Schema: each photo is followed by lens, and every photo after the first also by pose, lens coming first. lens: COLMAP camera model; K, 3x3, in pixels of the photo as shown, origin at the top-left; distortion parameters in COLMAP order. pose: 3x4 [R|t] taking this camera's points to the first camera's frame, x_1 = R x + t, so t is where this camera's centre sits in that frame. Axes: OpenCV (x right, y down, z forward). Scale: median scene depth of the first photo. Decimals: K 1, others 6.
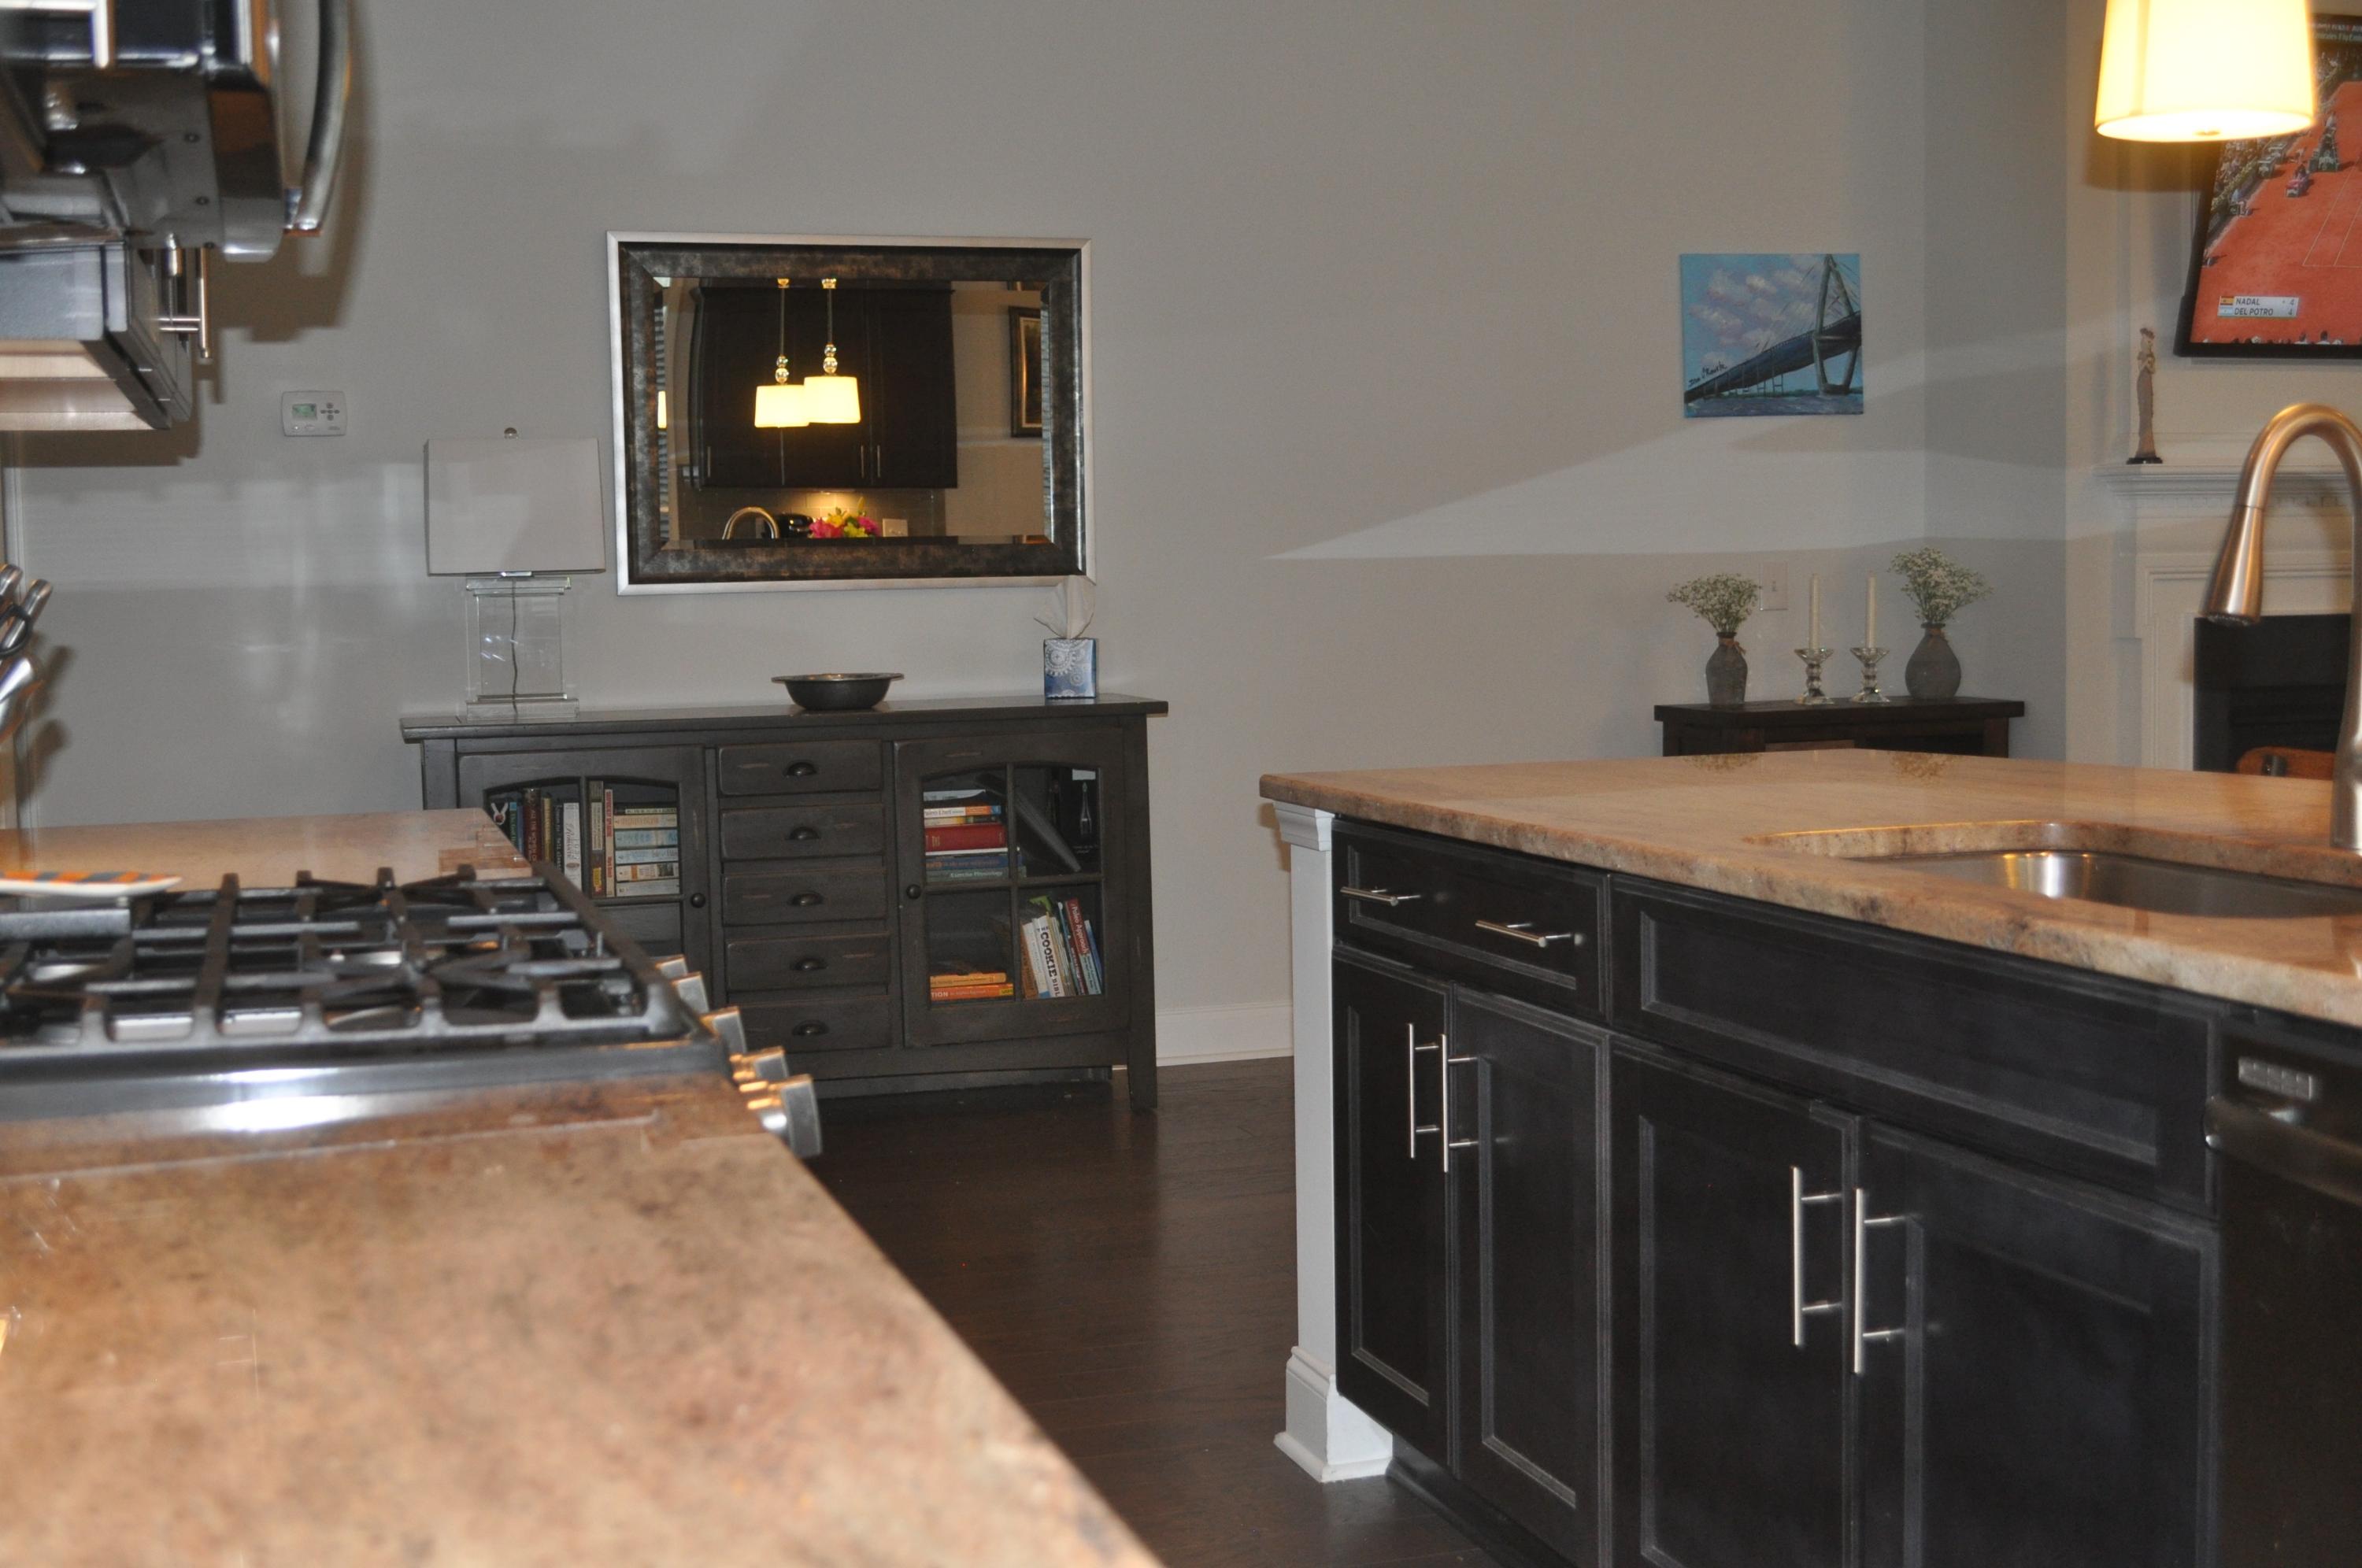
lens RADIAL K [[2750.4, 0, 1142.9], [0, 2750.4, 777.3], [0, 0, 1]] dist [-0.059061, 0.008119]
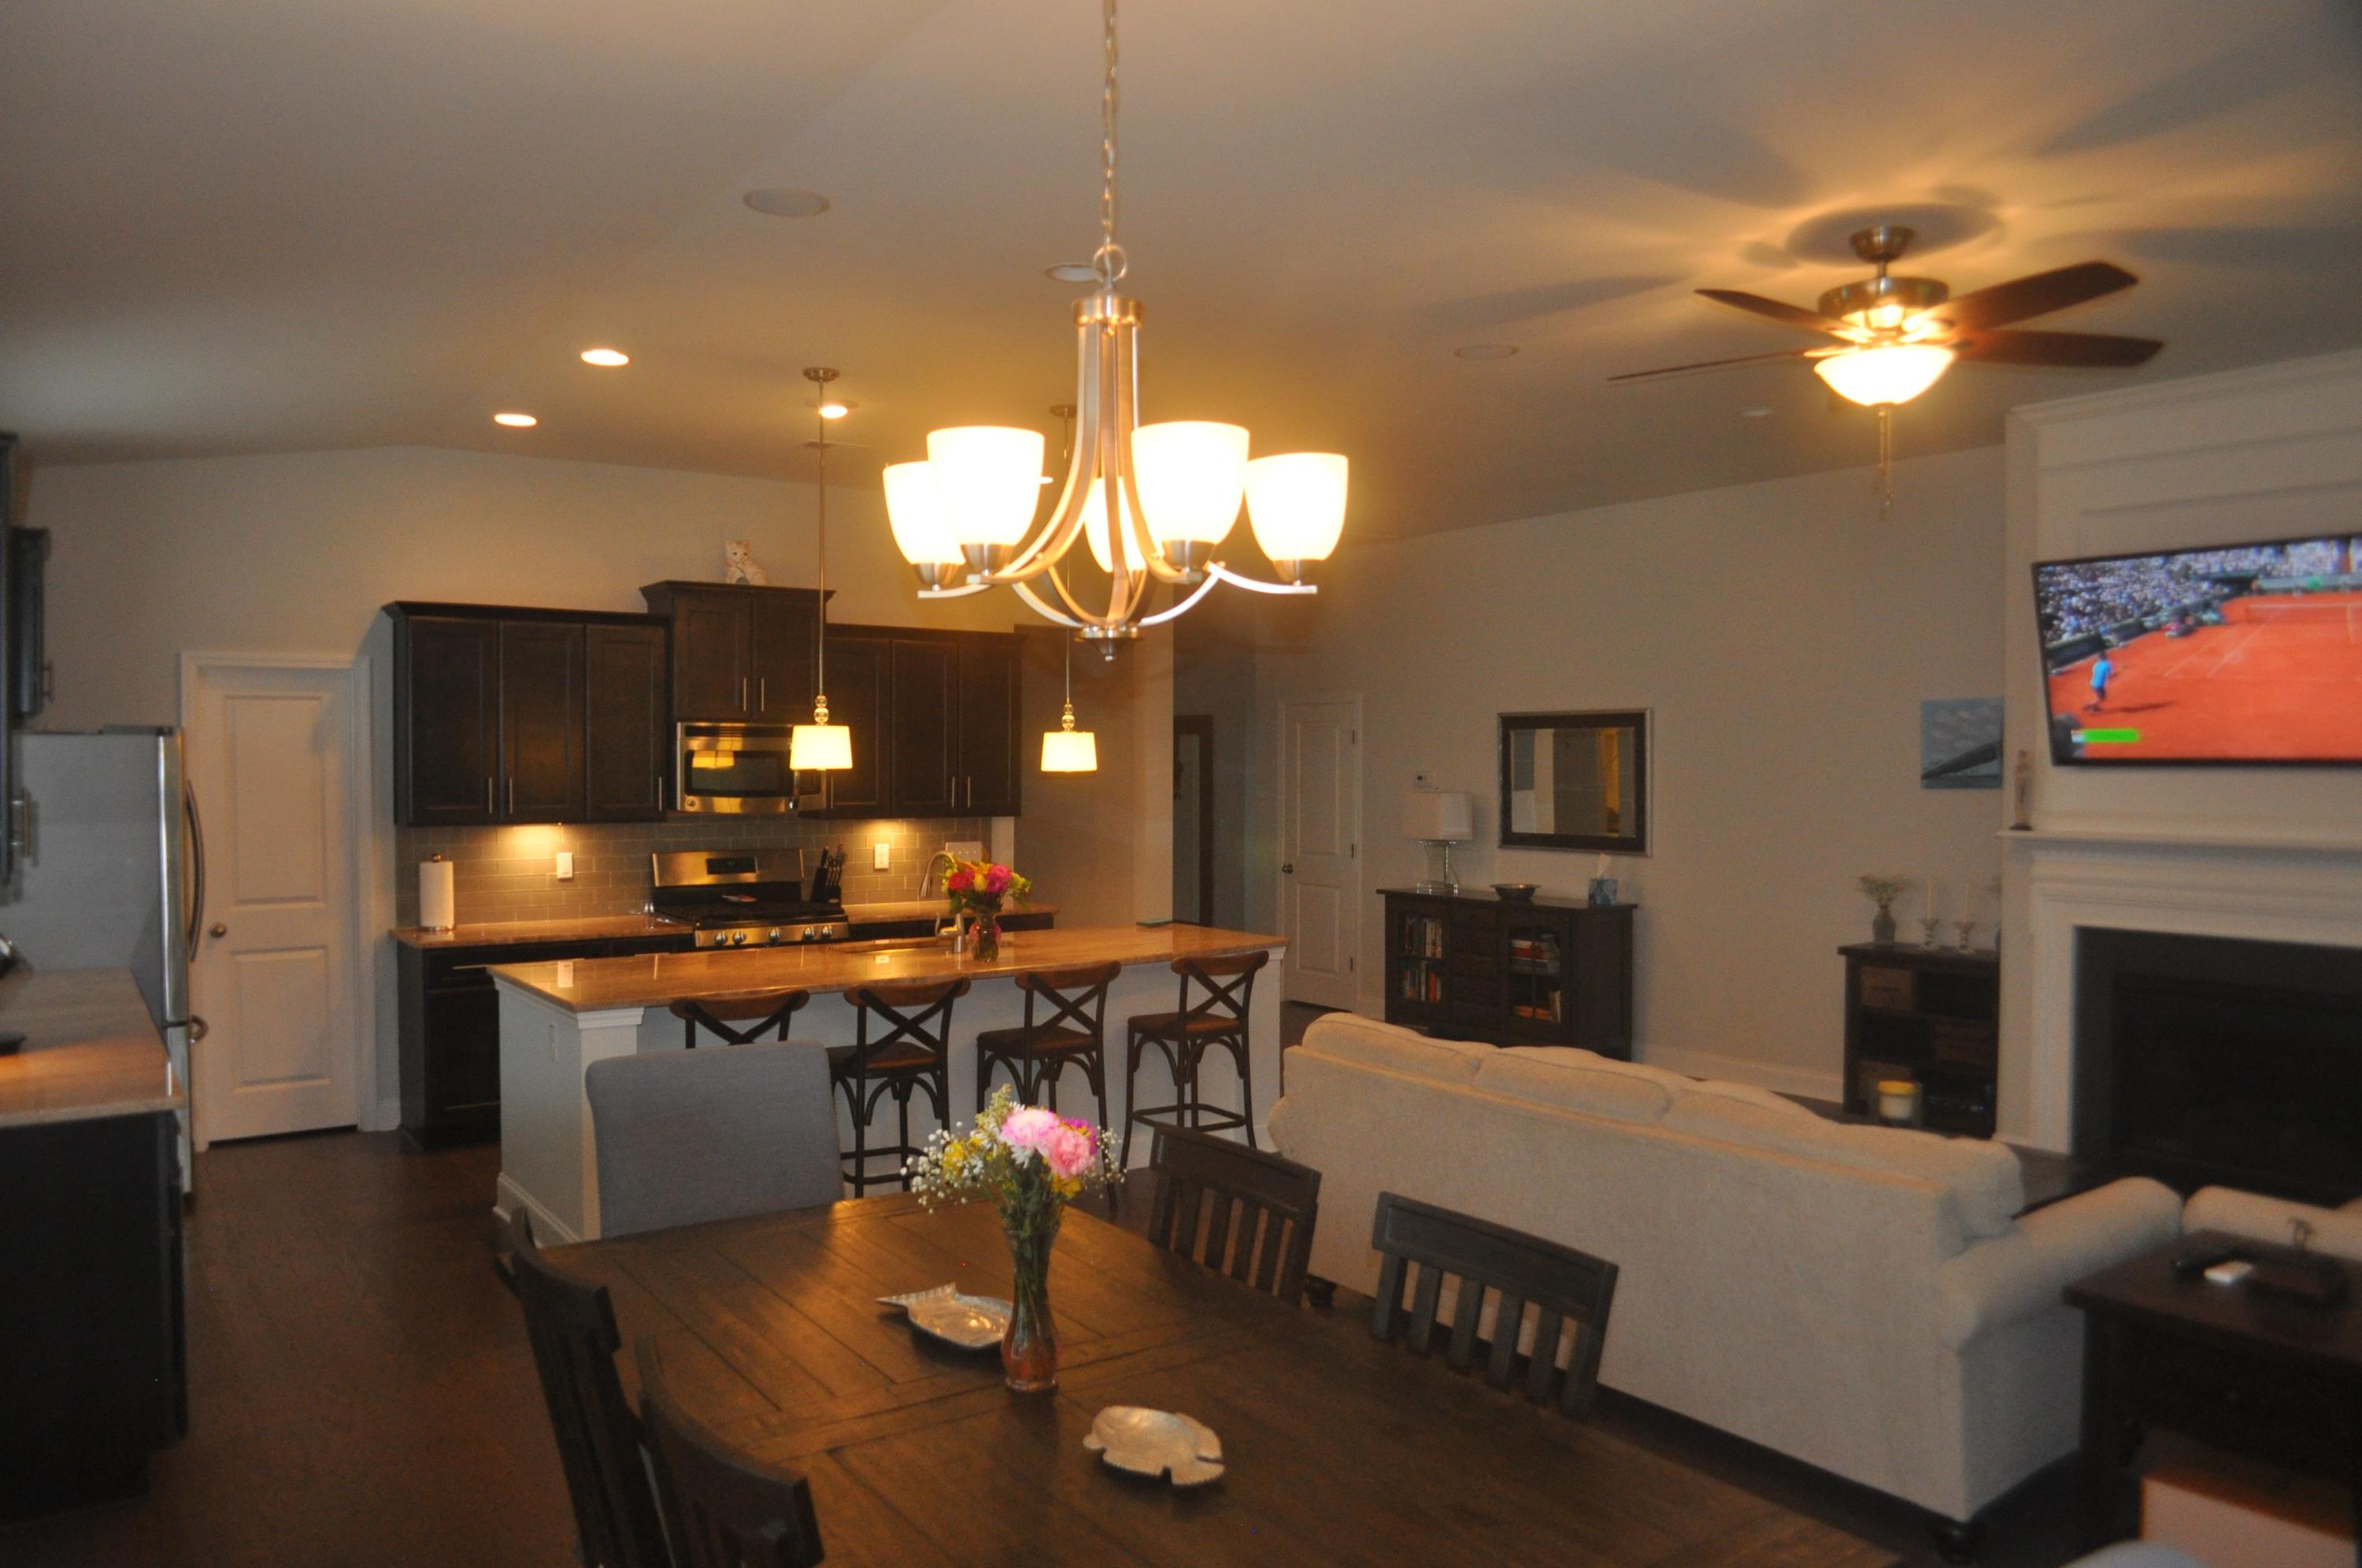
lens RADIAL K [[1645.0, 0, 1161.0], [0, 1645.0, 795.3], [0, 0, 1]] dist [-0.059331, 0.004964]
pose [[0.295087, 0.038918, -0.954677, 1.128491], [-0.074145, 0.997090, 0.017729, -0.111565], [0.952589, 0.065553, 0.297114, 0.190316]]
